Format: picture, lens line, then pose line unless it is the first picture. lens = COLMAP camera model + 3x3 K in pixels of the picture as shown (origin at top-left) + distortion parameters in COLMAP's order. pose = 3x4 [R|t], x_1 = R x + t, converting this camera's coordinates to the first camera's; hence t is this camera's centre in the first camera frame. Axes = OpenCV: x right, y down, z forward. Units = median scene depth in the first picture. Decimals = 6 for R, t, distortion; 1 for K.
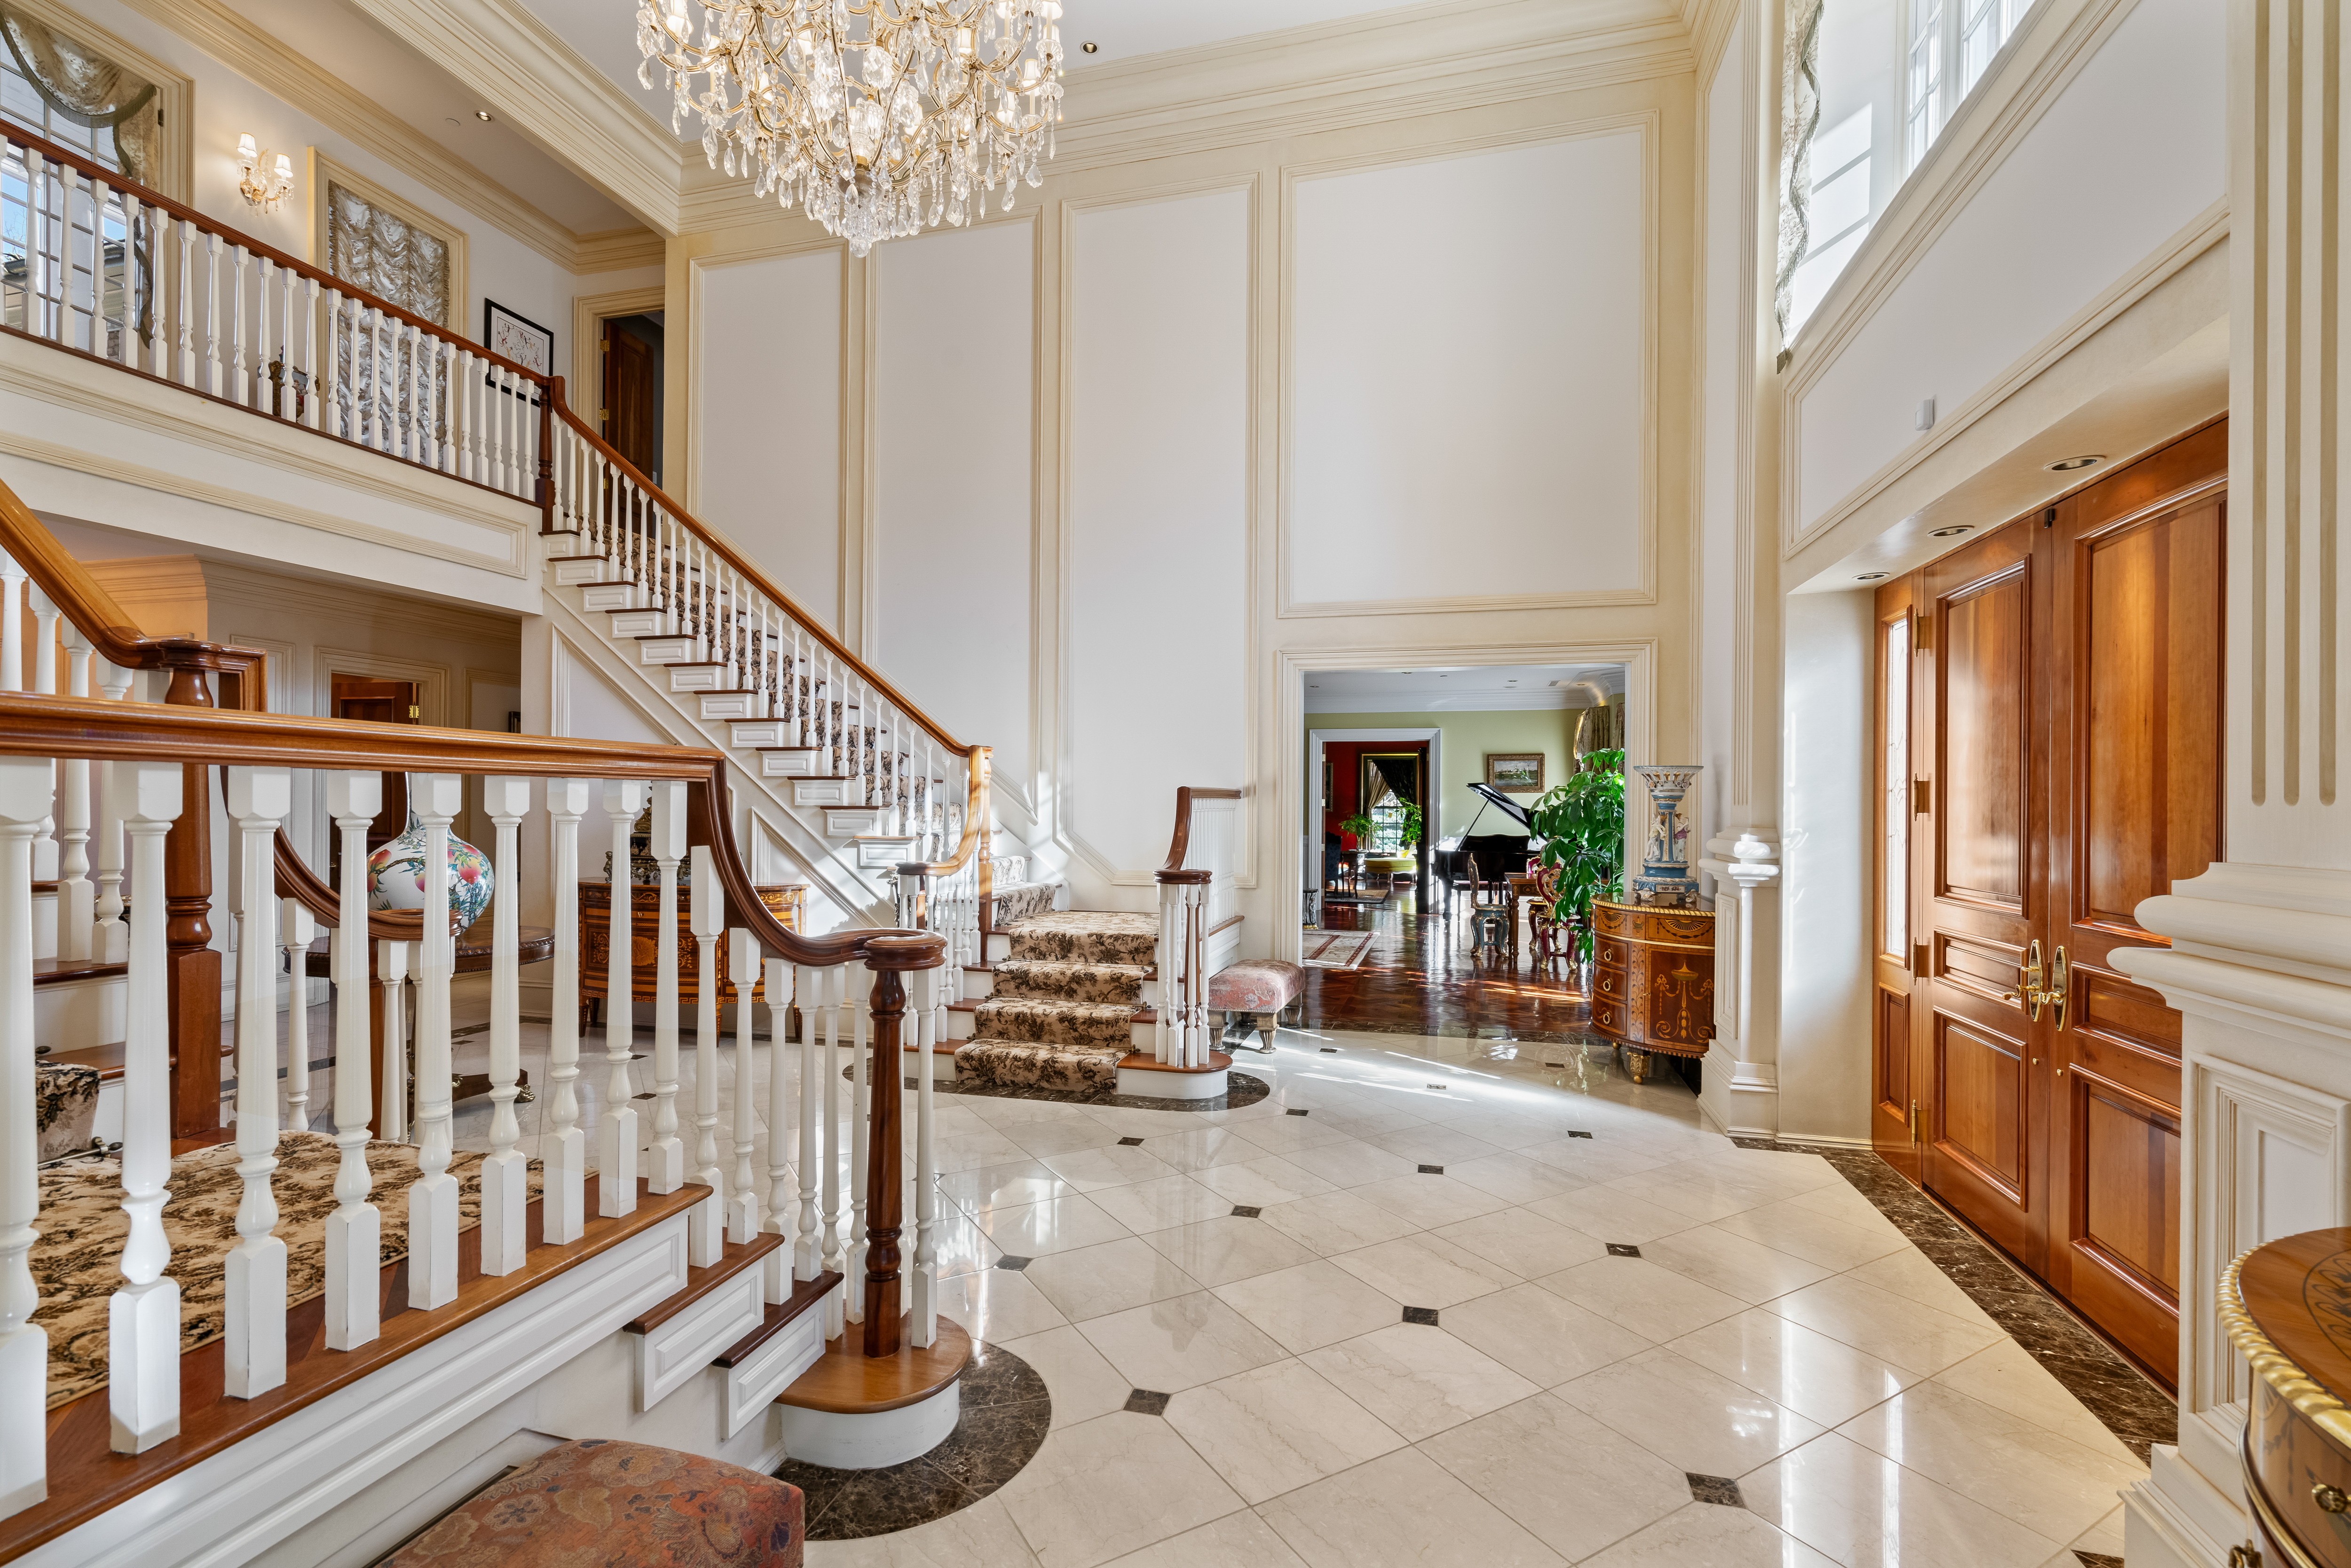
lens RADIAL K [[1061.2, 0, 1175.5], [0, 1061.2, 784.0], [0, 0, 1]] dist [-0.010259, 0.000833]
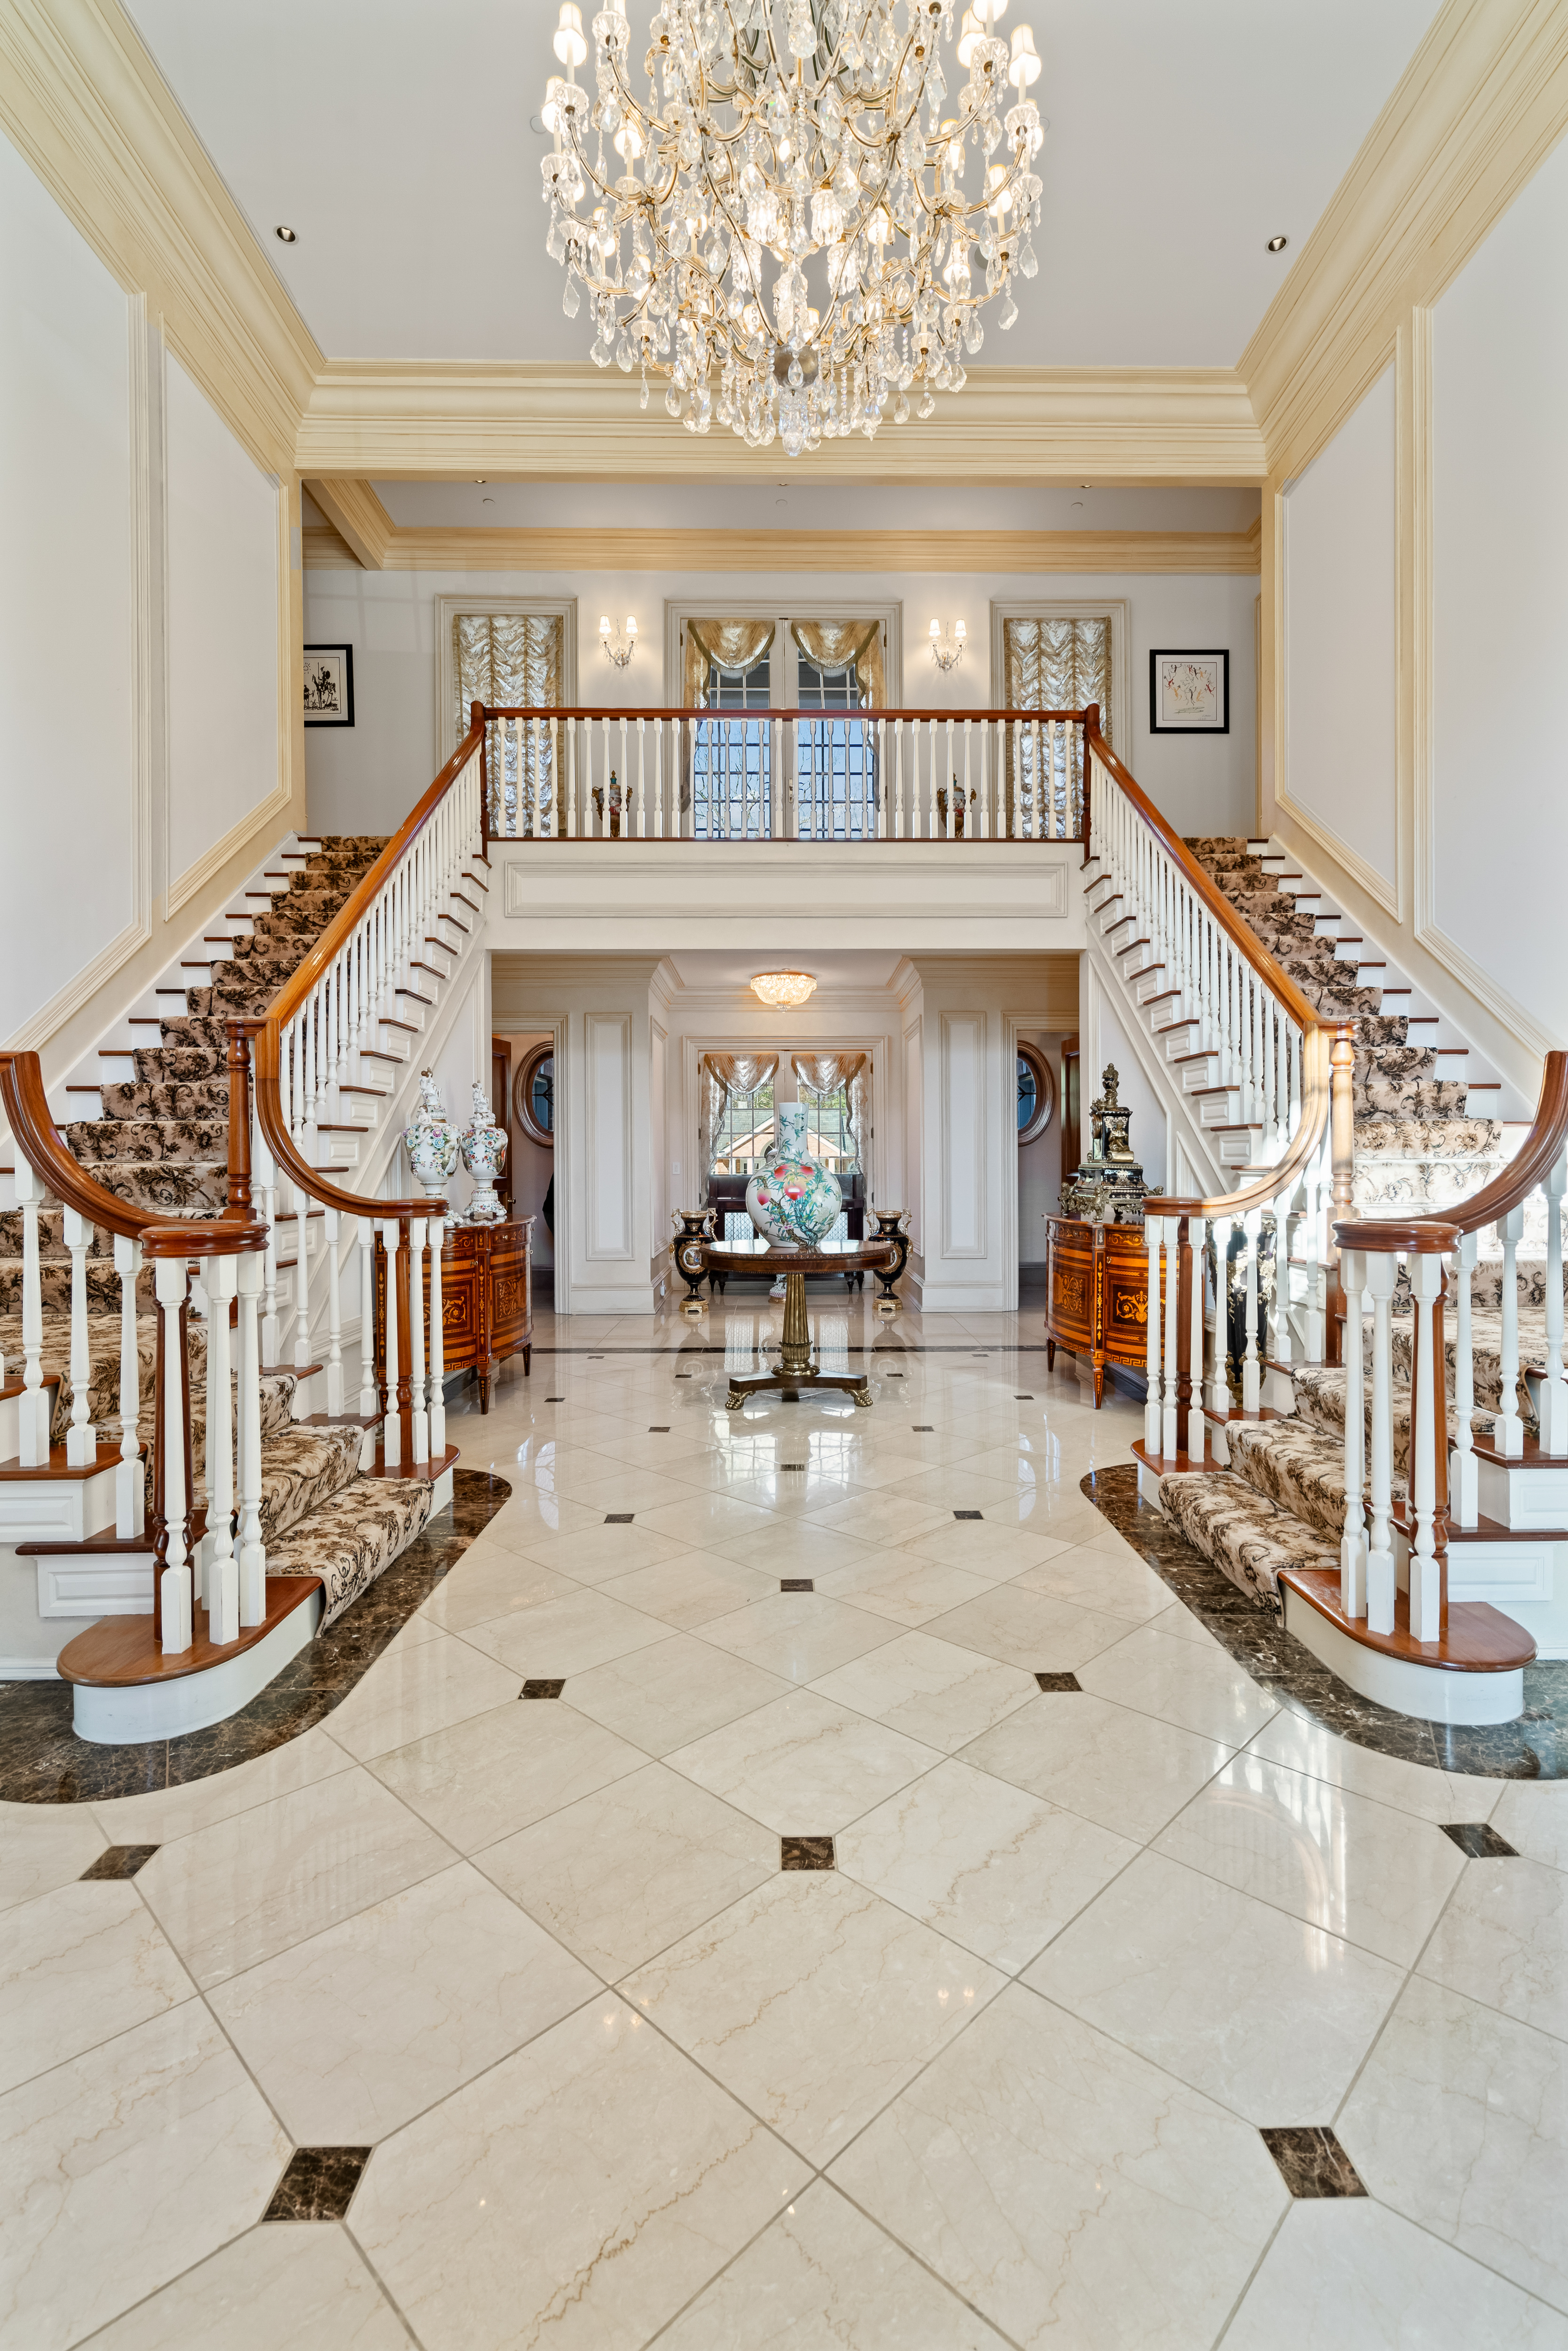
lens RADIAL K [[1082.5, 0, 797.1], [0, 1082.5, 1136.4], [0, 0, 1]] dist [0.002851, 0.000601]
pose [[0.270834, -0.027553, -0.962232, 0.322351], [0.020680, 0.999526, -0.022801, 0.037502], [0.962404, -0.013724, 0.271275, 0.475188]]
